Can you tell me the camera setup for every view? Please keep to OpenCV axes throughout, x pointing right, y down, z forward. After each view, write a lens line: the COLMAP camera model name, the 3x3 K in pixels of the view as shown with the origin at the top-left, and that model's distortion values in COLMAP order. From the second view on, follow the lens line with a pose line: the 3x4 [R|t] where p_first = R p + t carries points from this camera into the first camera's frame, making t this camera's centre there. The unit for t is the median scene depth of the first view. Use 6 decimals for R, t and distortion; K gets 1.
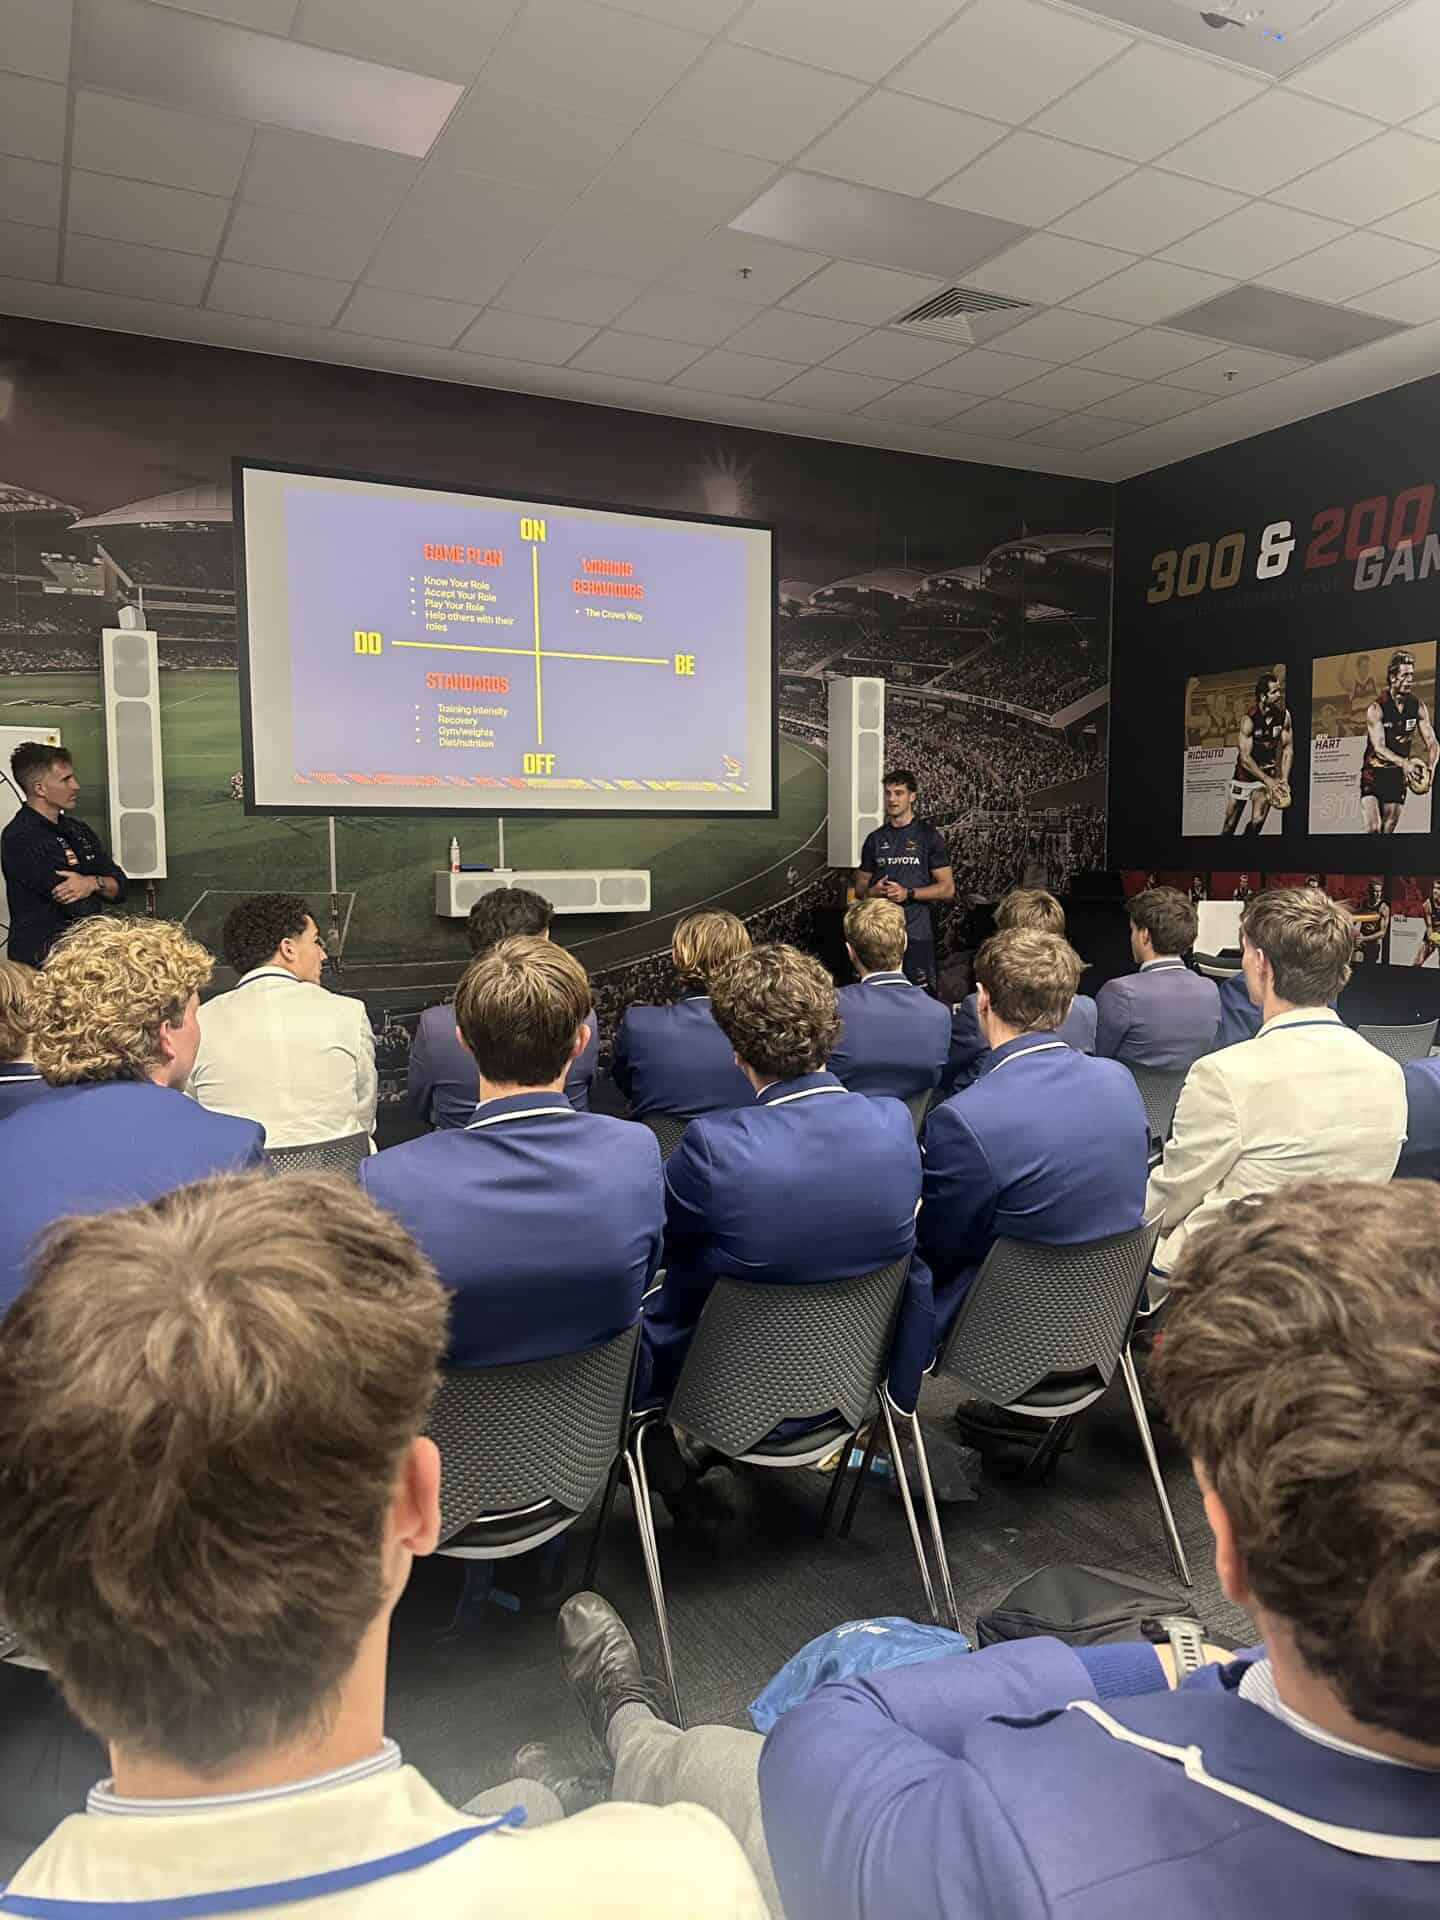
lens RADIAL K [[1378.8, 0, 720.0], [0, 1378.8, 960.0], [0, 0, 1]] dist [0.248113, -0.334324]
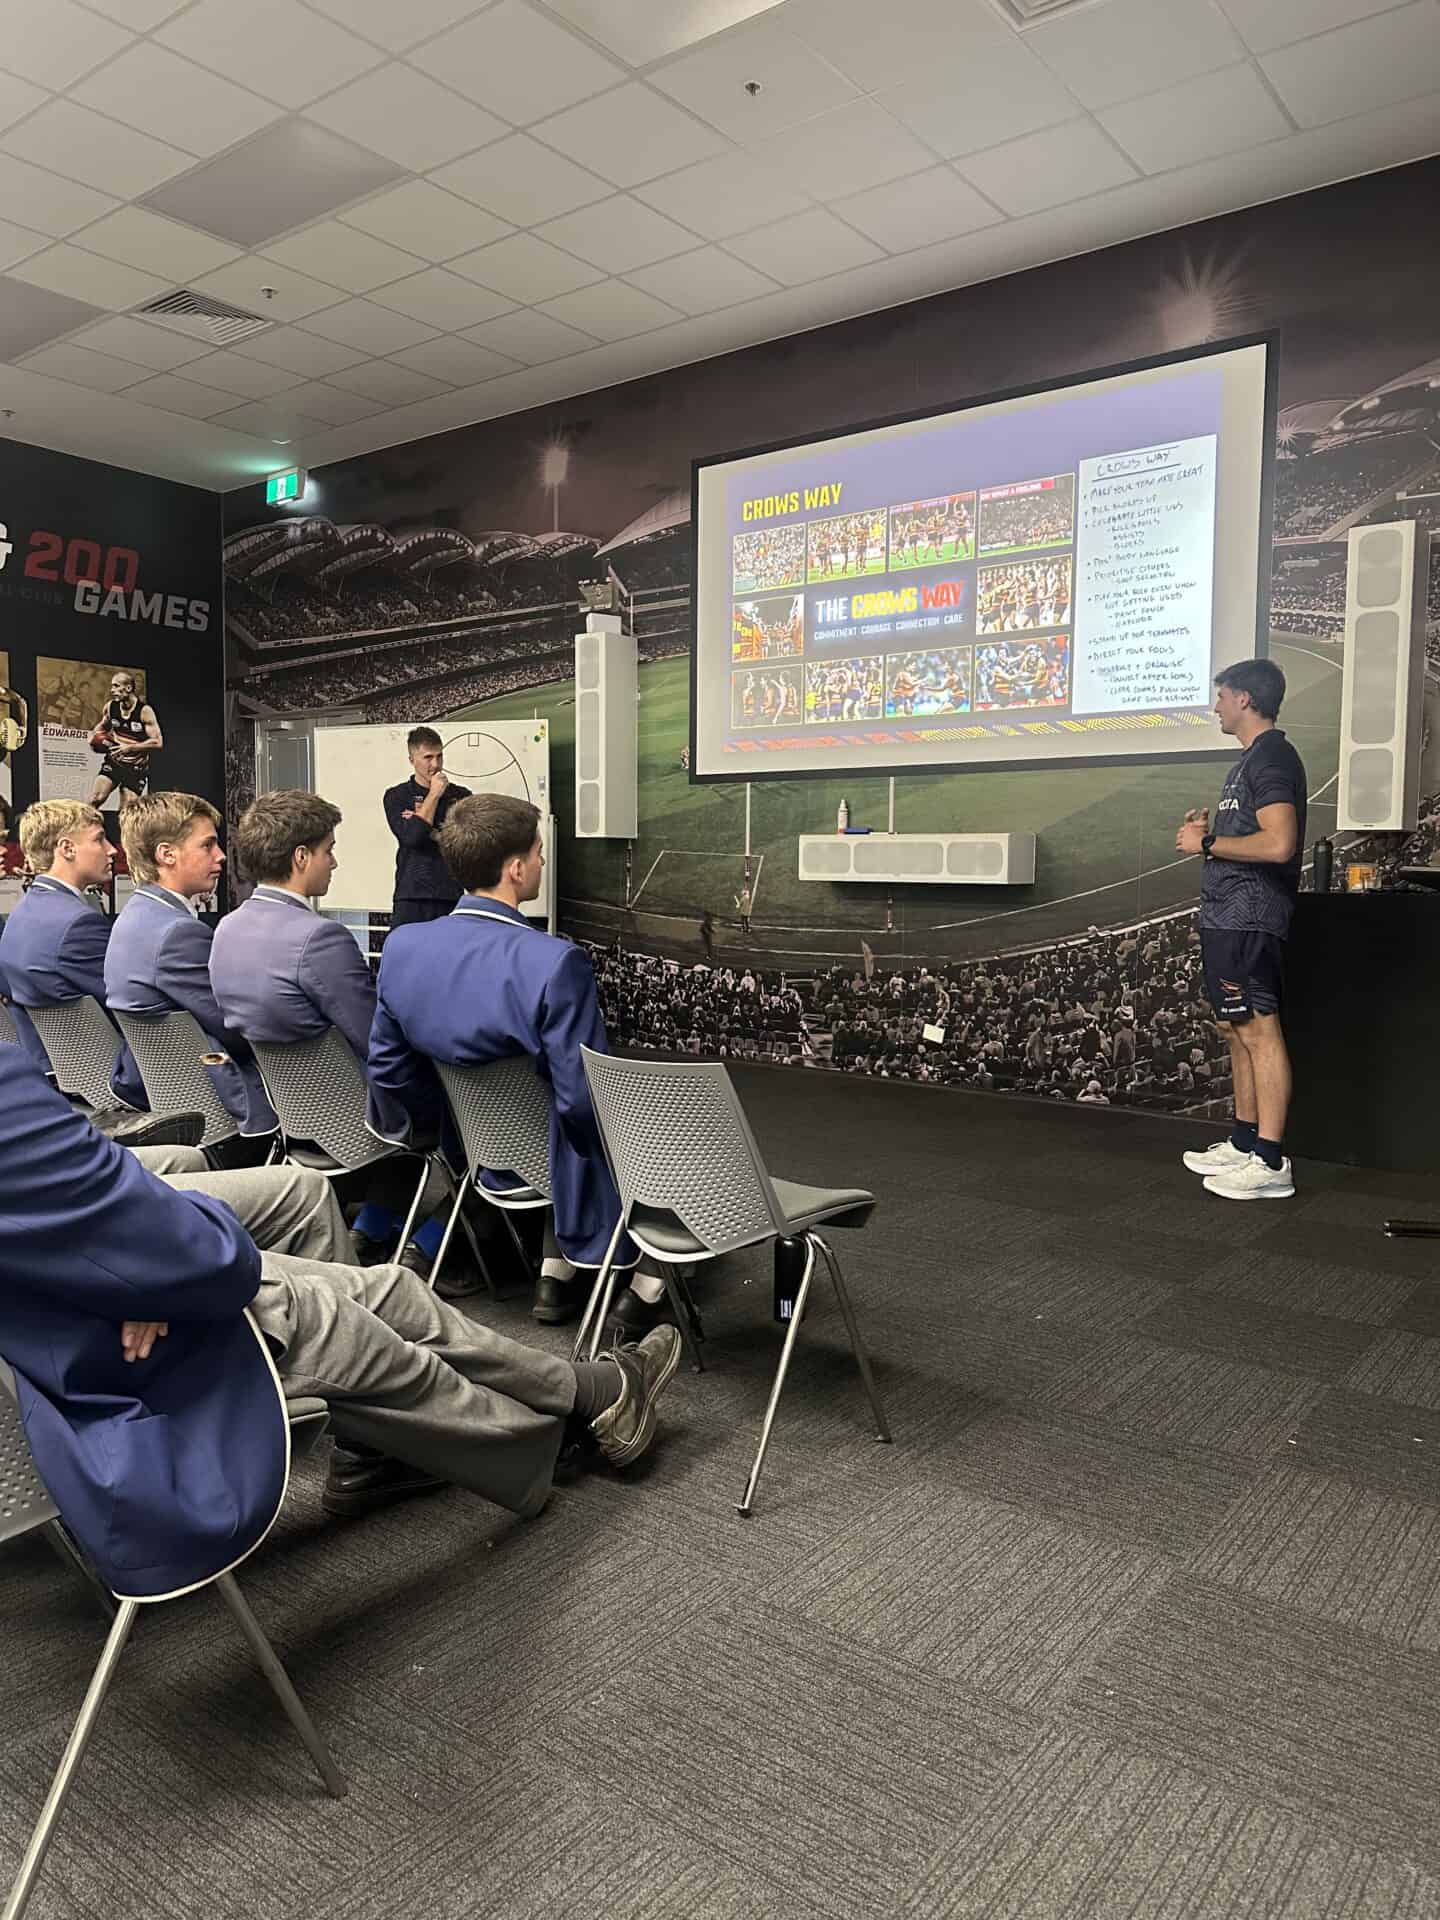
lens RADIAL K [[1378.8, 0, 720.0], [0, 1378.8, 960.0], [0, 0, 1]] dist [0.248113, -0.334324]
pose [[0.428615, 0.073167, -0.900520, 0.640009], [-0.094885, 0.994849, 0.035669, -0.004704], [0.898491, 0.070158, 0.433350, 0.525940]]
